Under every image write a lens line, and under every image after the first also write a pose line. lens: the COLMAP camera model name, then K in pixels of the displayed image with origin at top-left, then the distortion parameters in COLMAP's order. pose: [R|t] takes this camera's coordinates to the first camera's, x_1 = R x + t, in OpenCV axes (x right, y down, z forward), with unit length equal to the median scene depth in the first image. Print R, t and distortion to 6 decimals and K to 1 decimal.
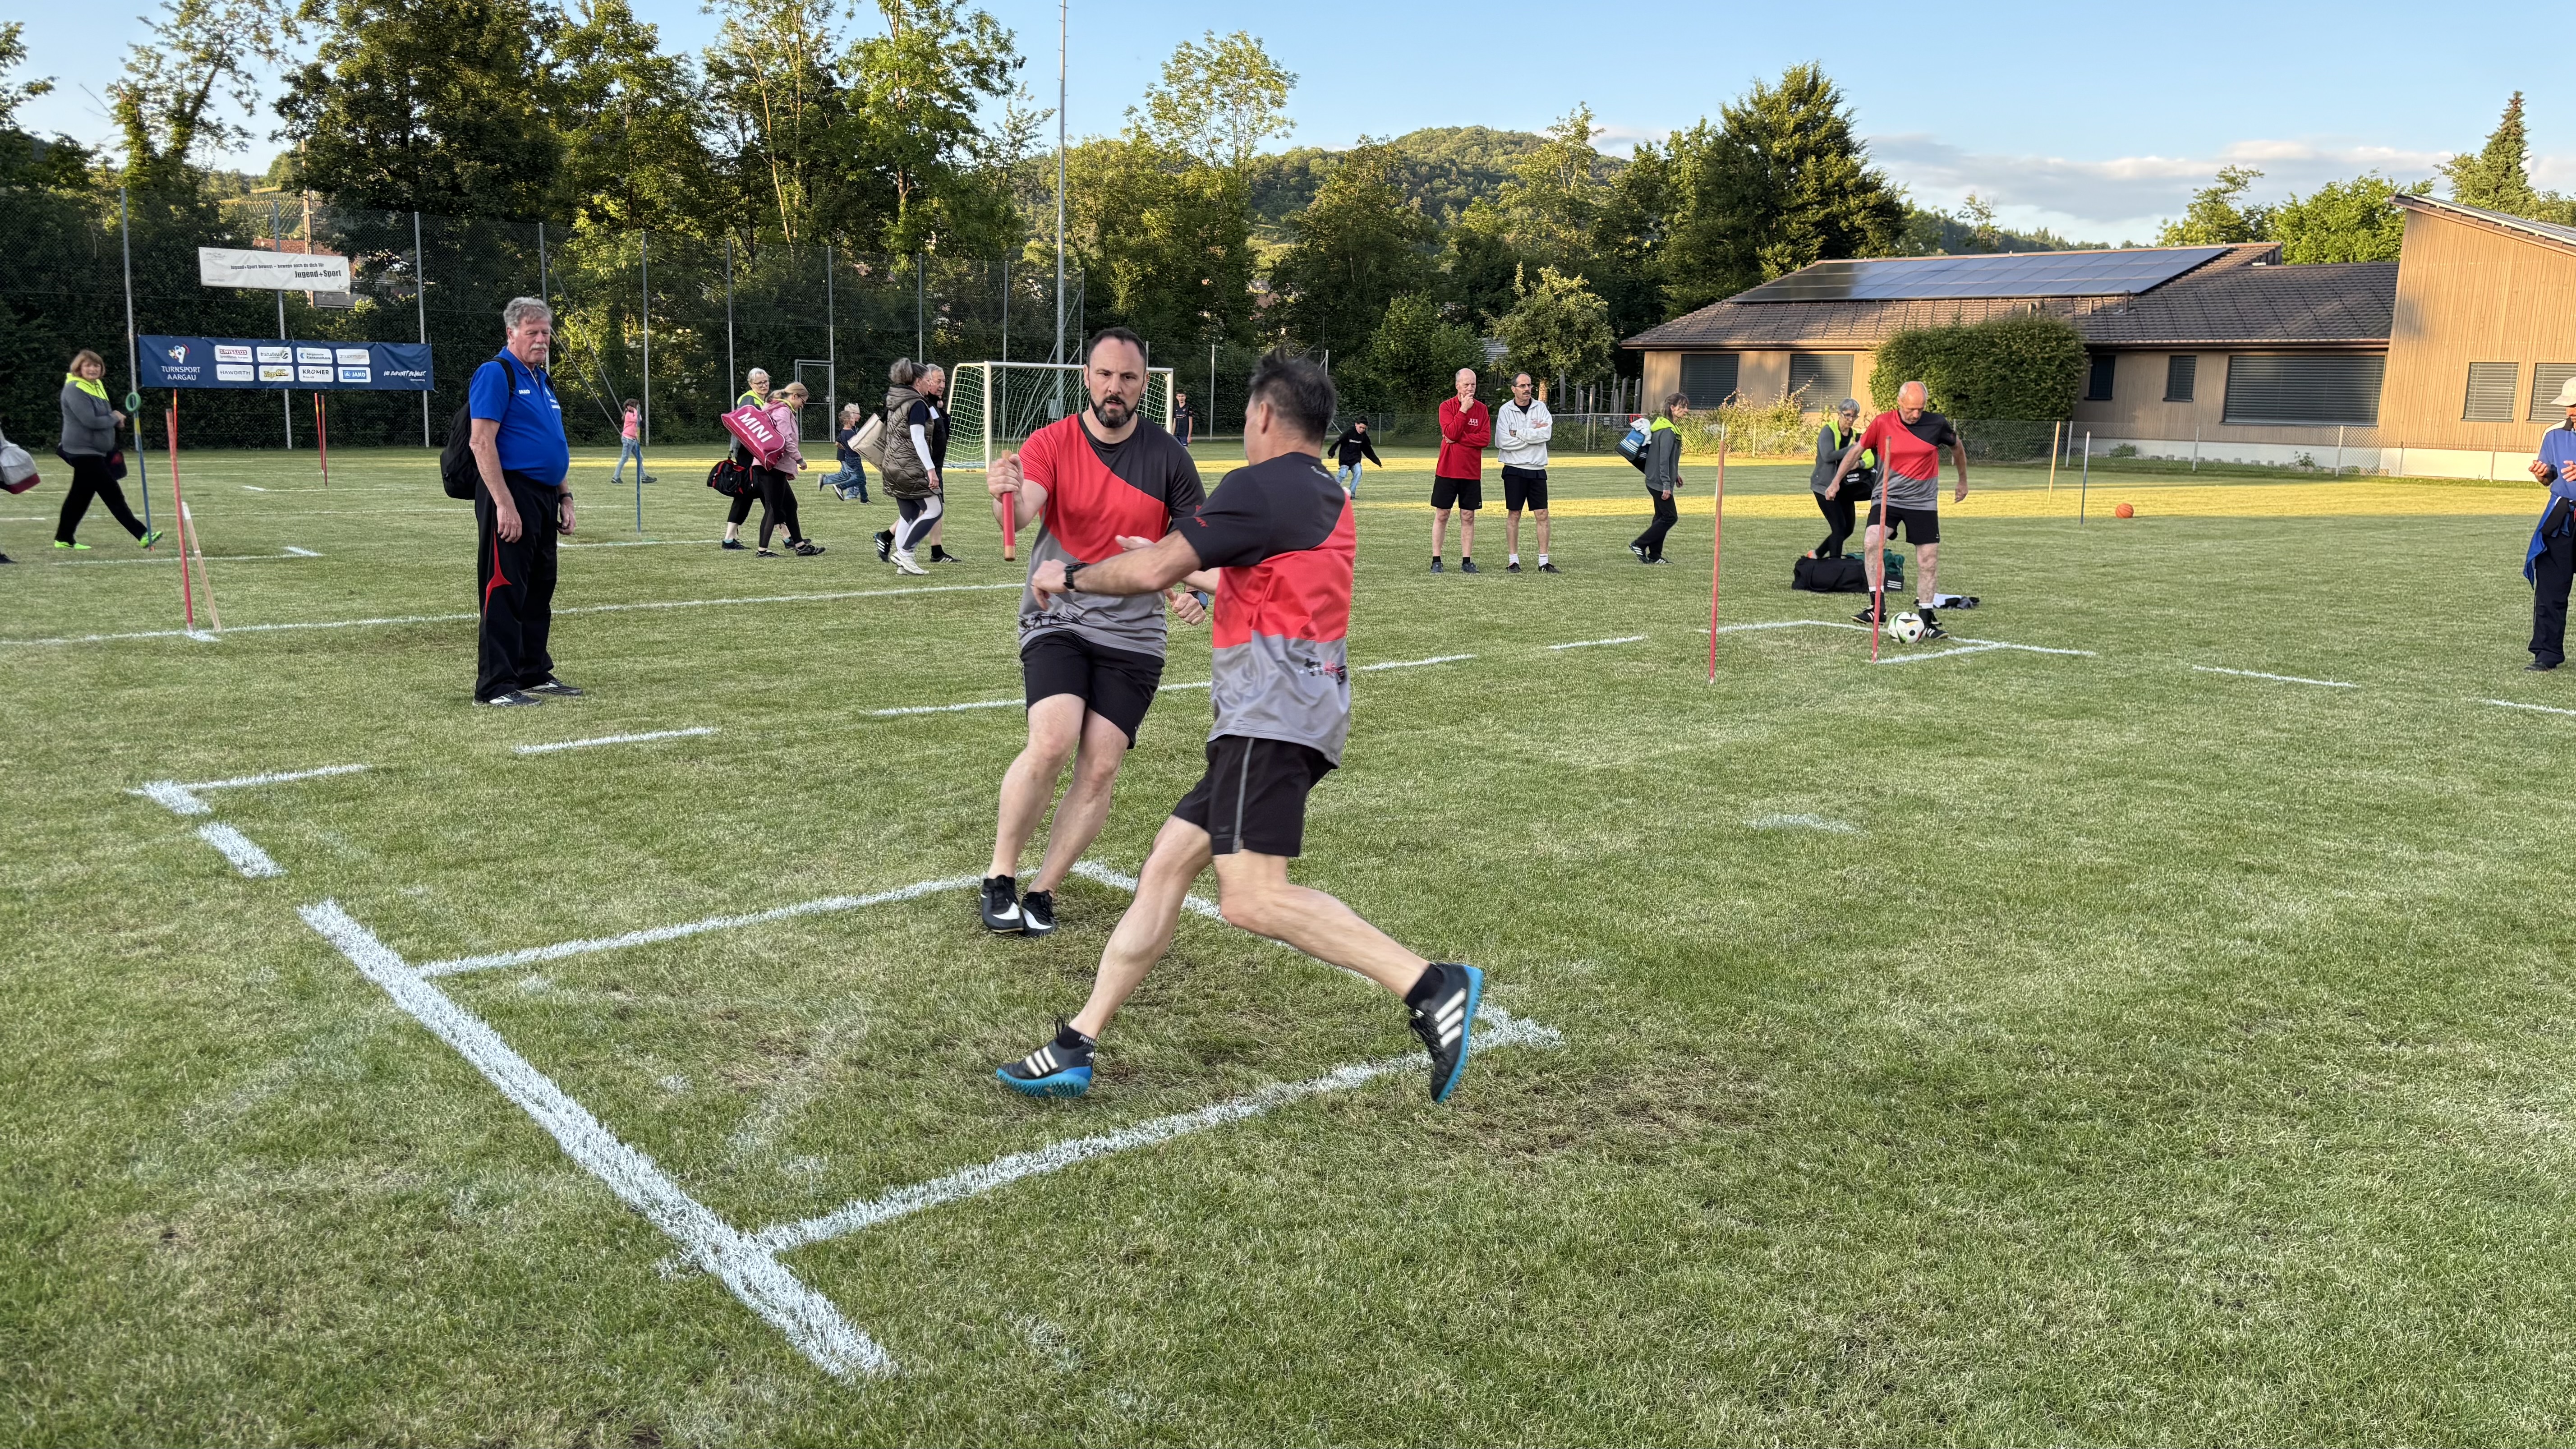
lens RADIAL K [[1965.0, 0, 1285.3], [0, 1965.0, 669.9], [0, 0, 1]] dist [0.096301, -0.138528]
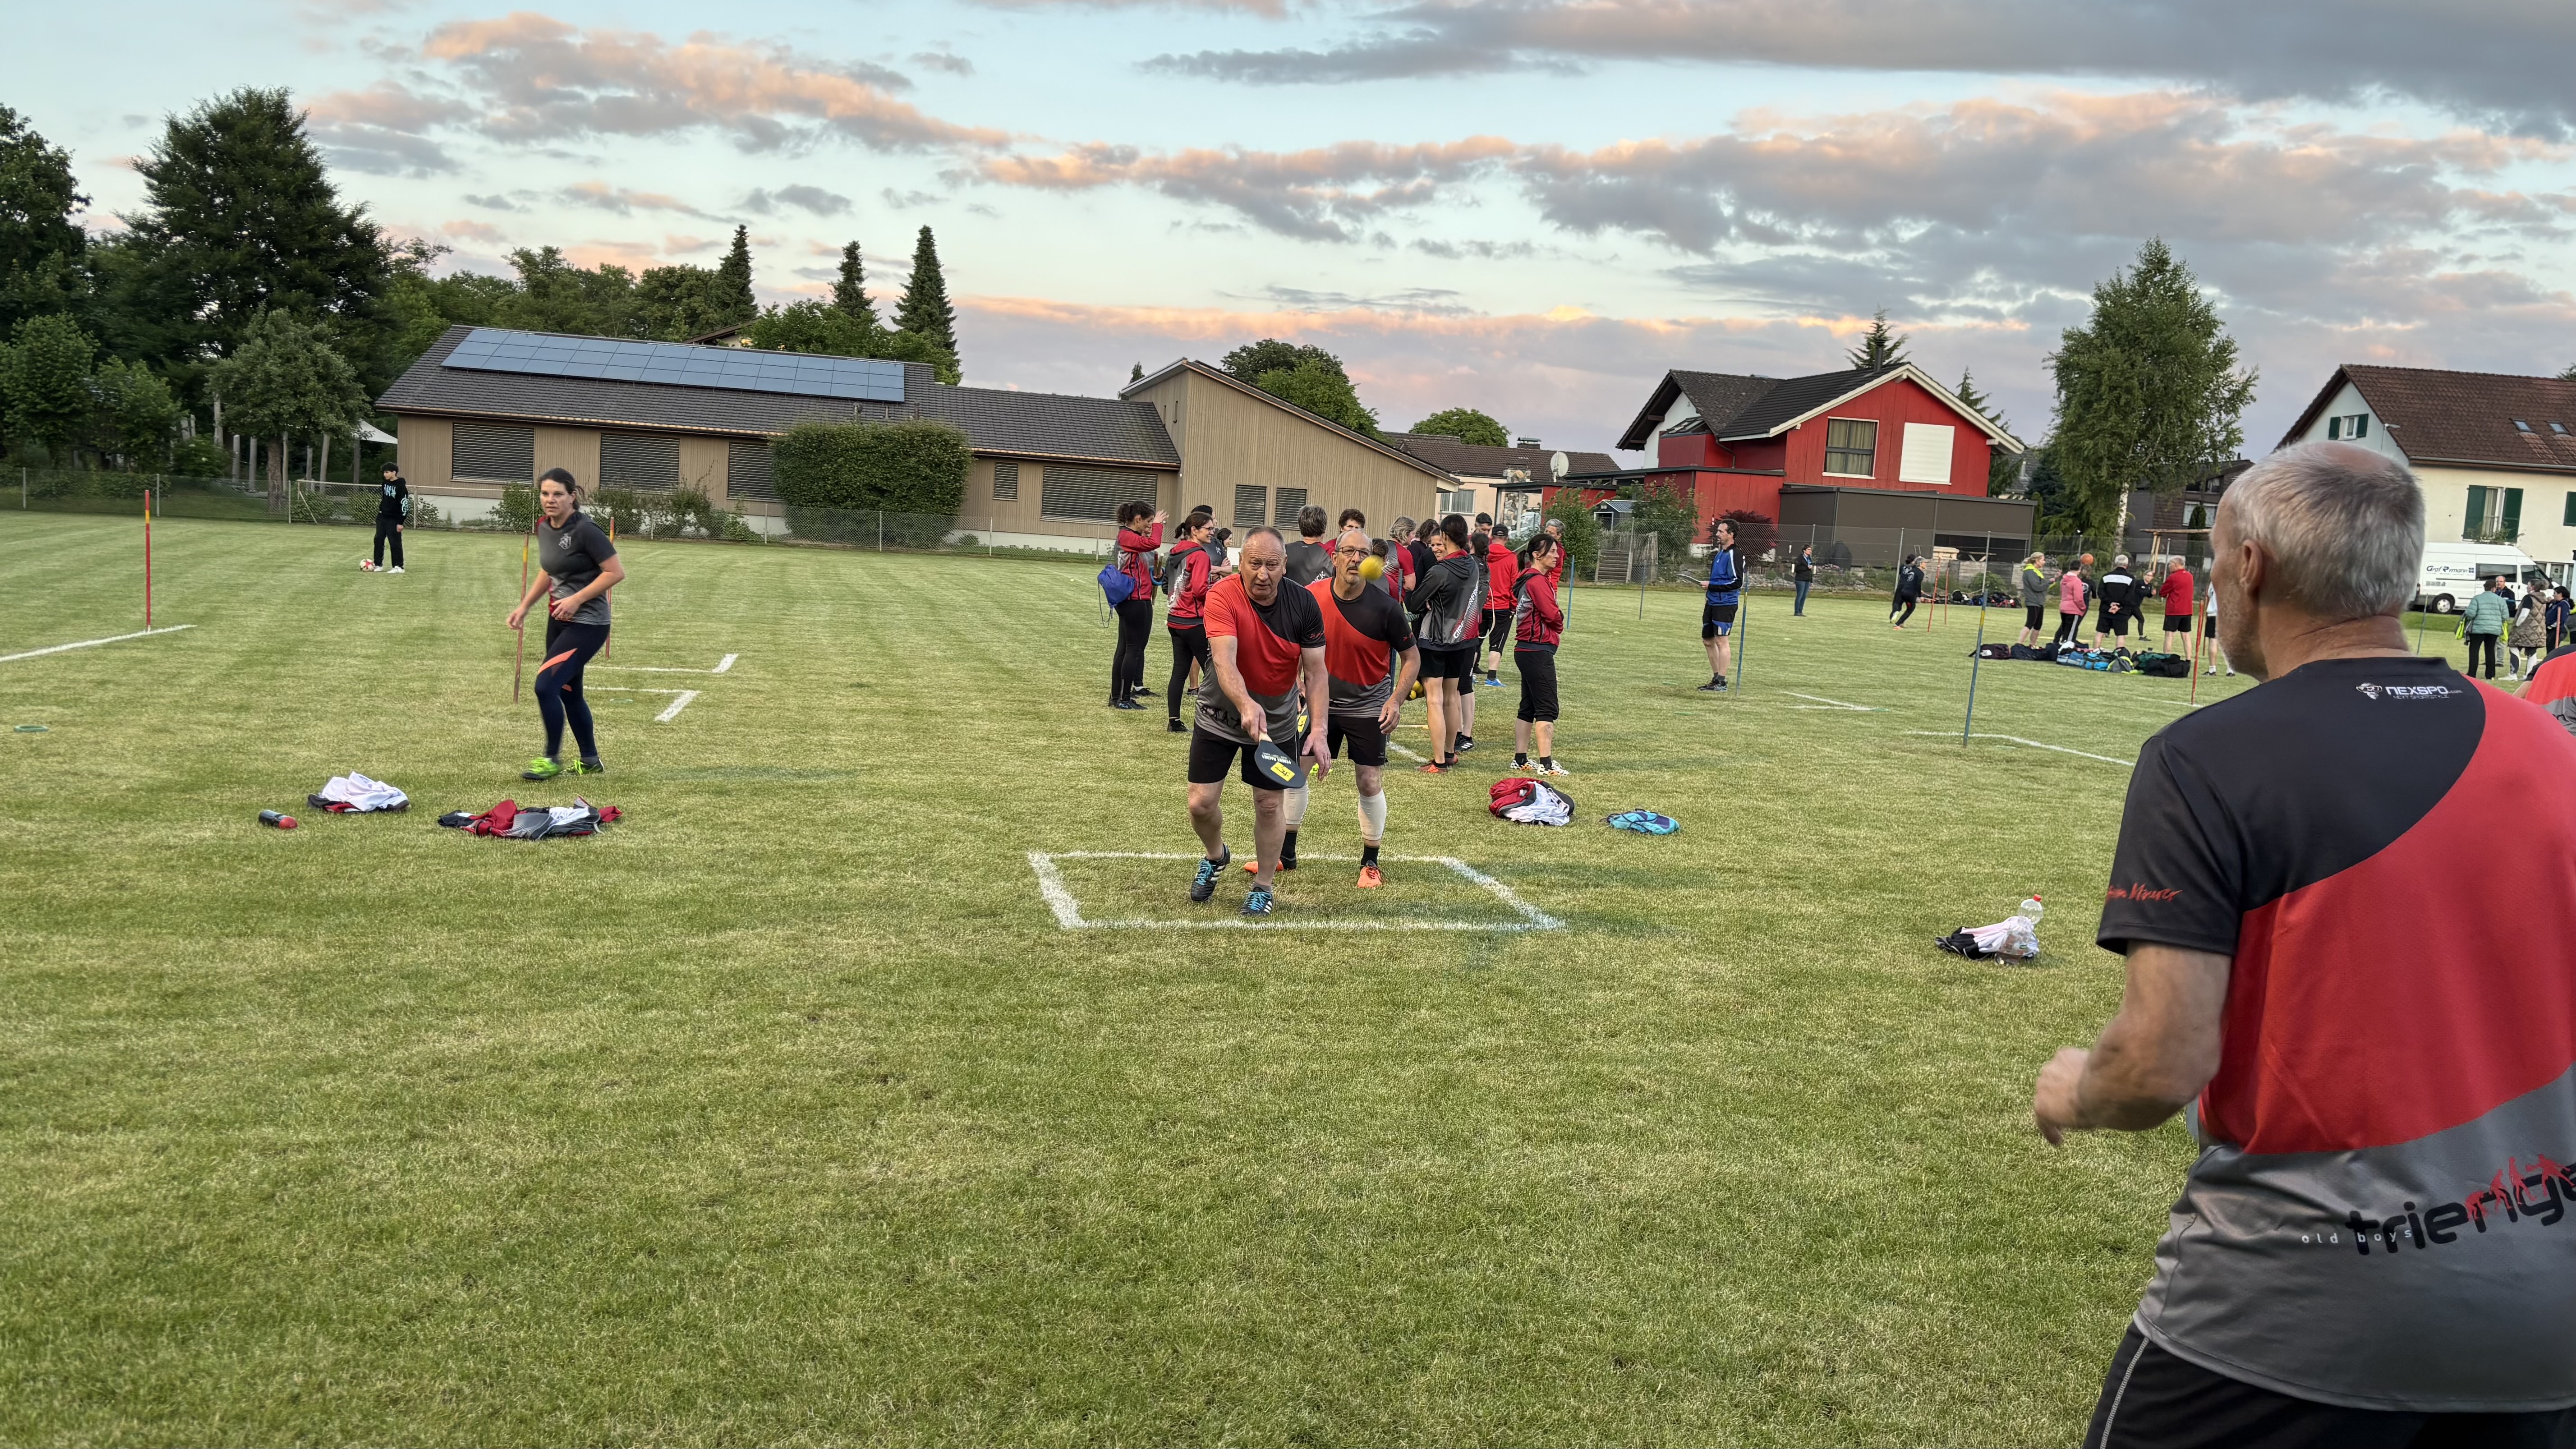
lens RADIAL K [[1954.0, 0, 1266.9], [0, 1954.0, 707.9], [0, 0, 1]] dist [0.060344, -0.073309]
pose [[0.468278, -0.076325, 0.880279, -0.441046], [0.075374, 0.996081, 0.046269, -0.040796], [-0.880361, 0.044683, 0.472195, 0.233481]]
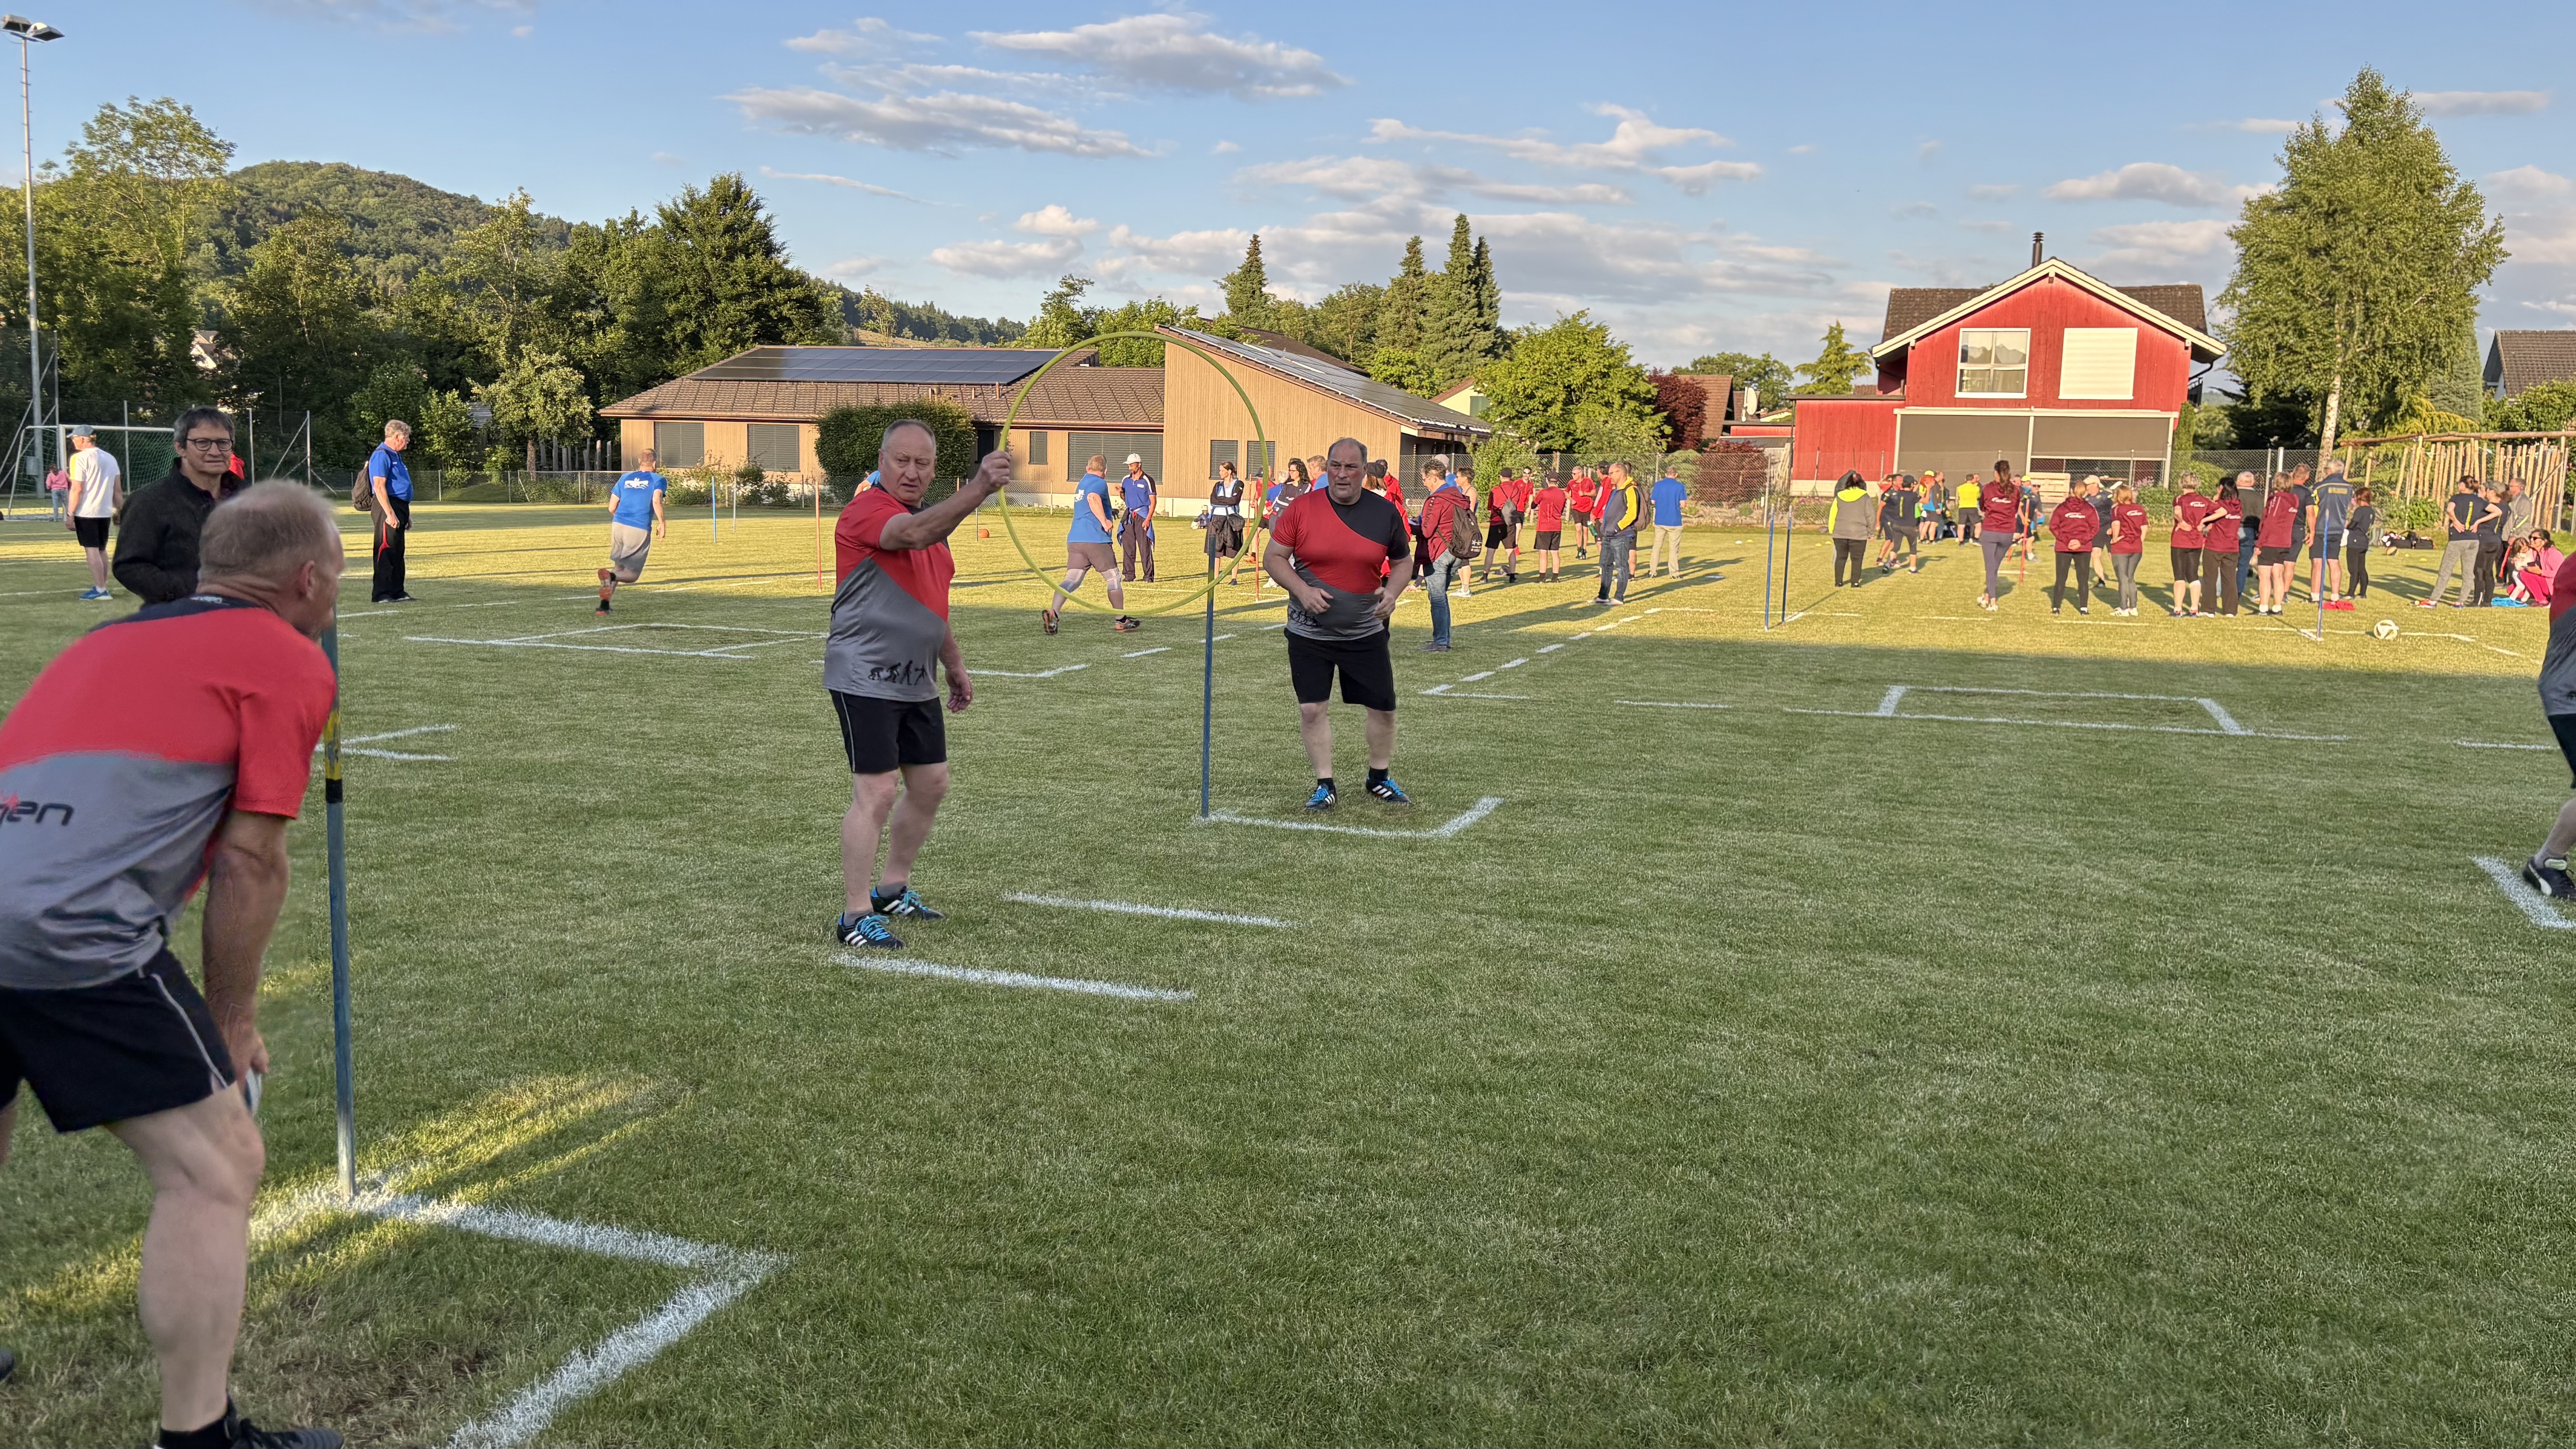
lens RADIAL K [[1919.6, 0, 1282.7], [0, 1919.6, 735.6], [0, 0, 1]] dist [0.048024, -0.056337]
pose [[0.860092, -0.071572, 0.505094, -0.071100], [0.068489, 0.997346, 0.024699, 0.024335], [-0.505521, 0.013350, 0.862711, -0.180359]]
